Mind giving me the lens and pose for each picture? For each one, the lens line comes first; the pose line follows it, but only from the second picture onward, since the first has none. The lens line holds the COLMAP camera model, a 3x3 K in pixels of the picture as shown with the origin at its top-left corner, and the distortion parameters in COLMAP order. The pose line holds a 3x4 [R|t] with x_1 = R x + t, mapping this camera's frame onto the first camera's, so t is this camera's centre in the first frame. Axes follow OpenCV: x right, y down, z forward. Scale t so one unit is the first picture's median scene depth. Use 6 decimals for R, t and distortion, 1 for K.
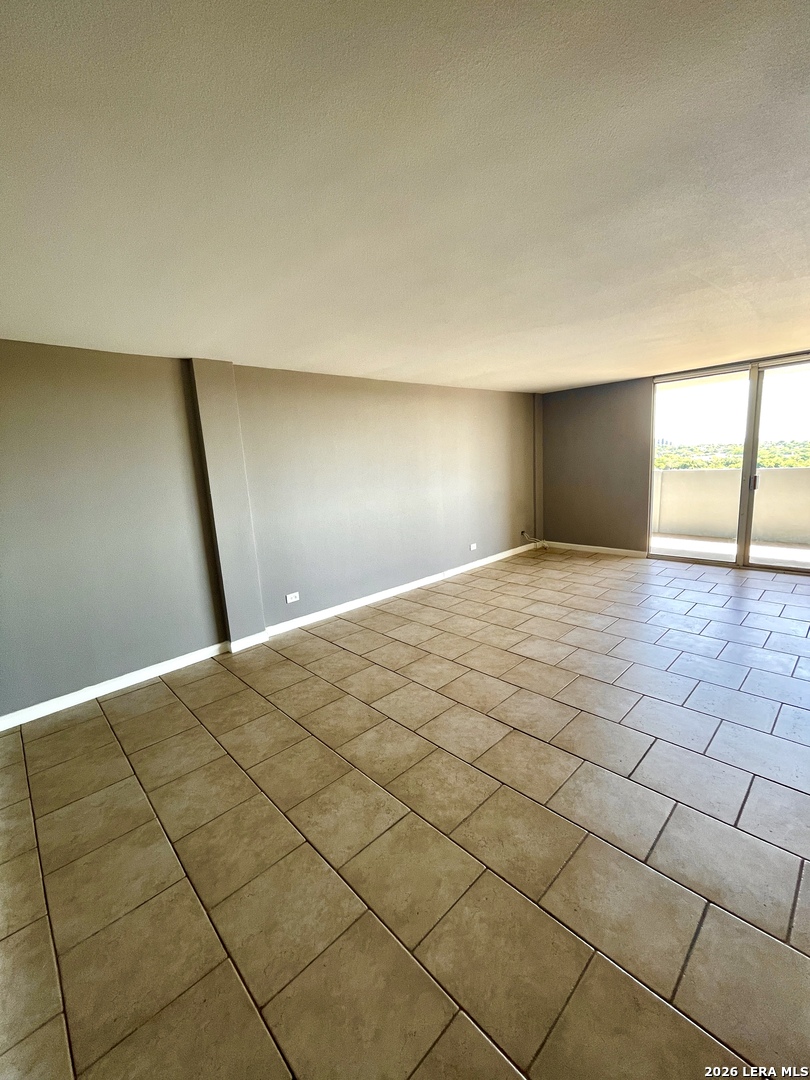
lens RADIAL K [[439.2, 0, 402.8], [0, 439.2, 539.5], [0, 0, 1]] dist [-0.001109, 0.000118]
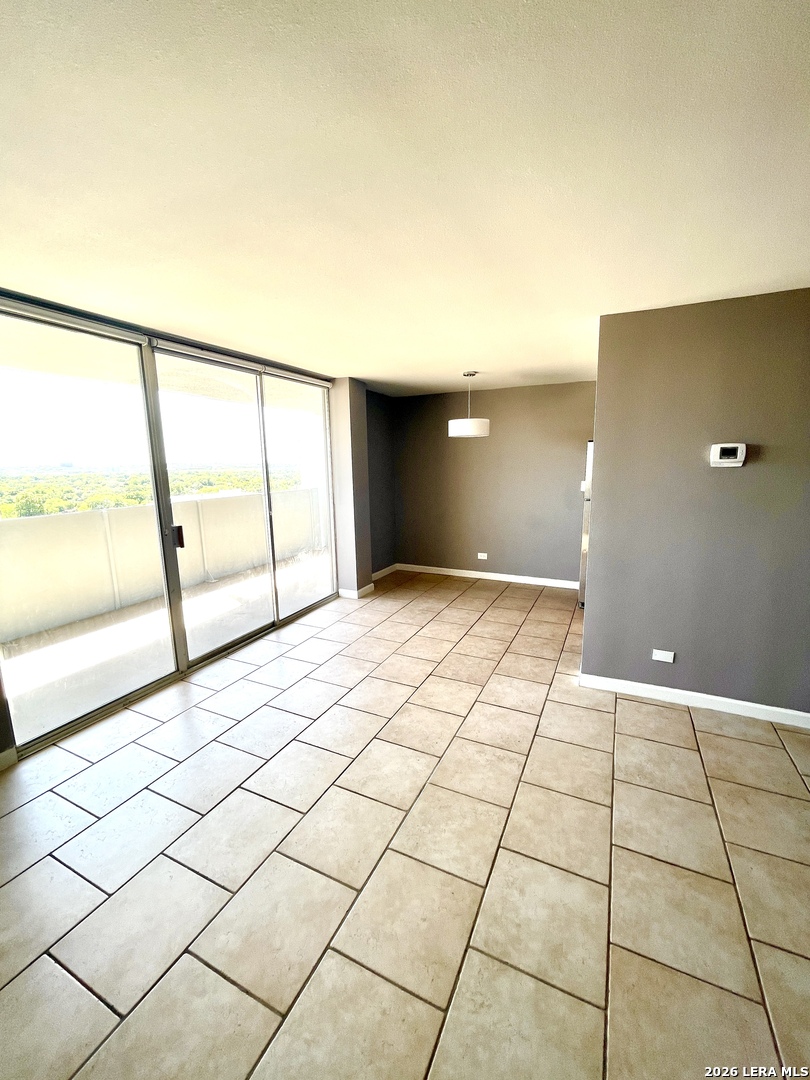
lens RADIAL K [[439.2, 0, 402.8], [0, 439.2, 539.5], [0, 0, 1]] dist [-0.001109, 0.000118]
pose [[-0.345619, -0.100901, 0.932934, 0.164792], [0.204011, 0.962342, 0.179661, -0.248736], [-0.915929, 0.252423, -0.312019, 1.298996]]
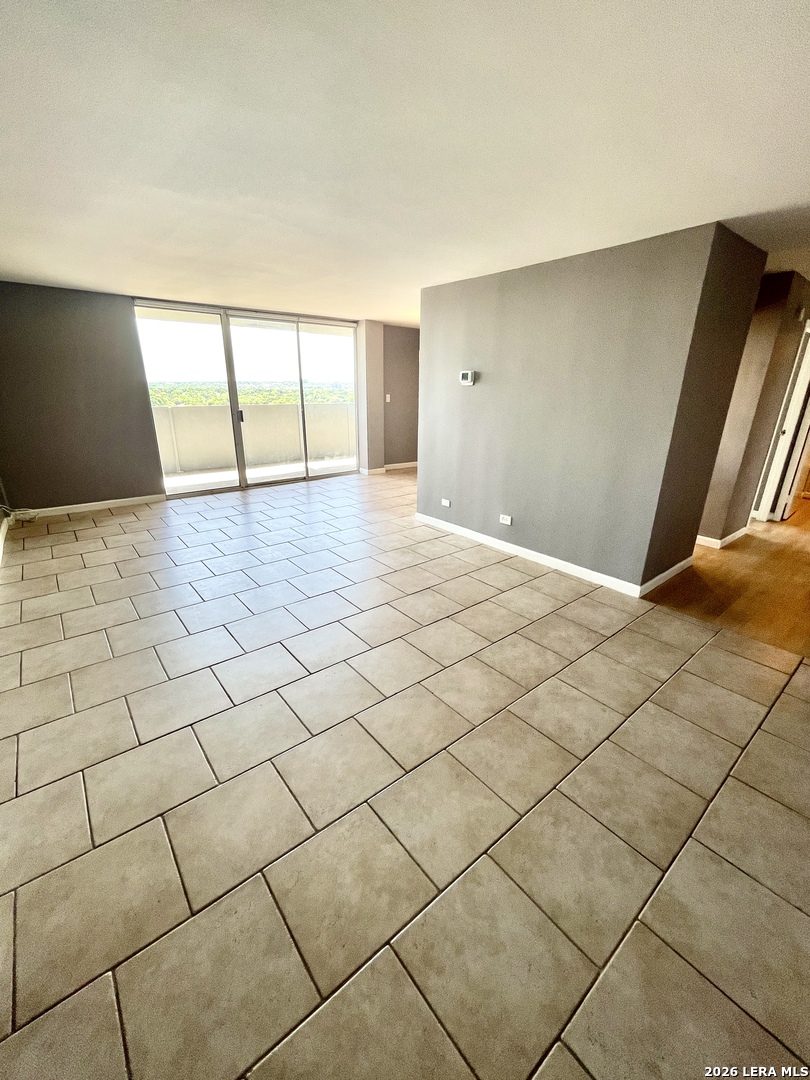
lens RADIAL K [[439.2, 0, 402.8], [0, 439.2, 539.5], [0, 0, 1]] dist [-0.001109, 0.000118]
pose [[0.080059, -0.276180, 0.957766, -0.590537], [0.162361, 0.951631, 0.260840, -0.072643], [-0.983478, 0.134621, 0.121028, 0.662984]]
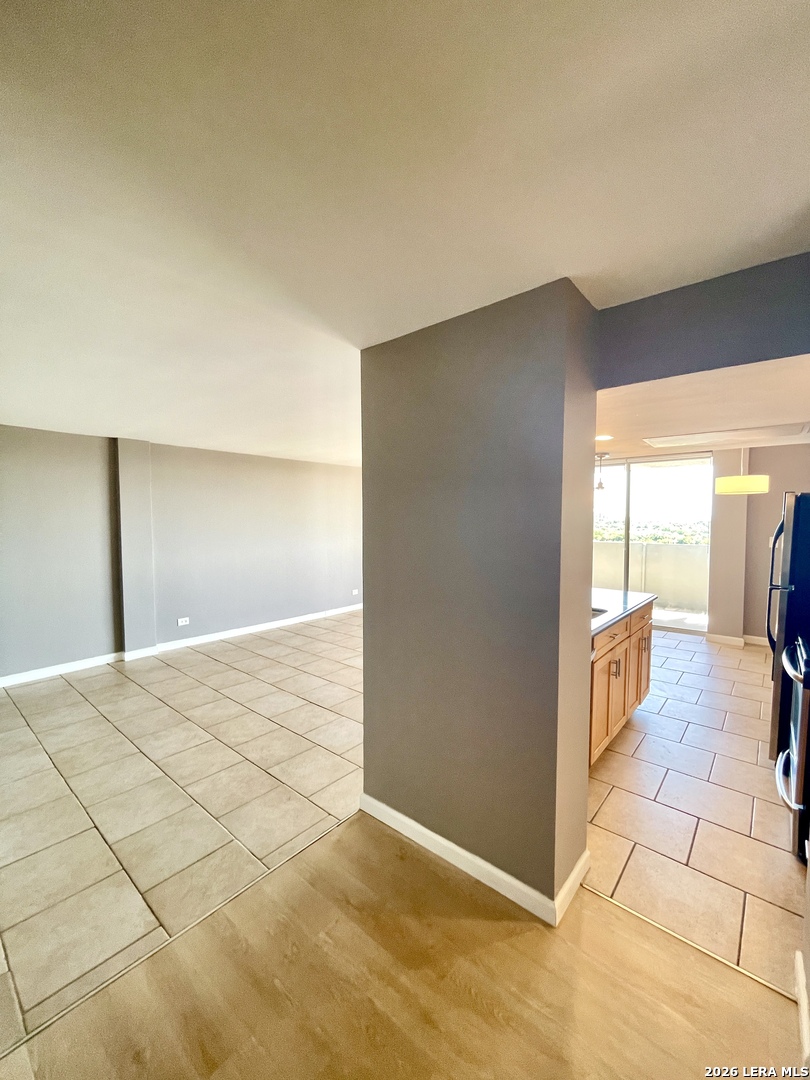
lens RADIAL K [[440.3, 0, 405.0], [0, 440.3, 540.0], [0, 0, 1]] dist [-0.022675, 0.013878]
pose [[0.992497, 0.053339, 0.110021, 0.264713], [-0.038453, 0.990338, -0.133235, 0.051168], [-0.116064, 0.128004, 0.984959, -0.392373]]
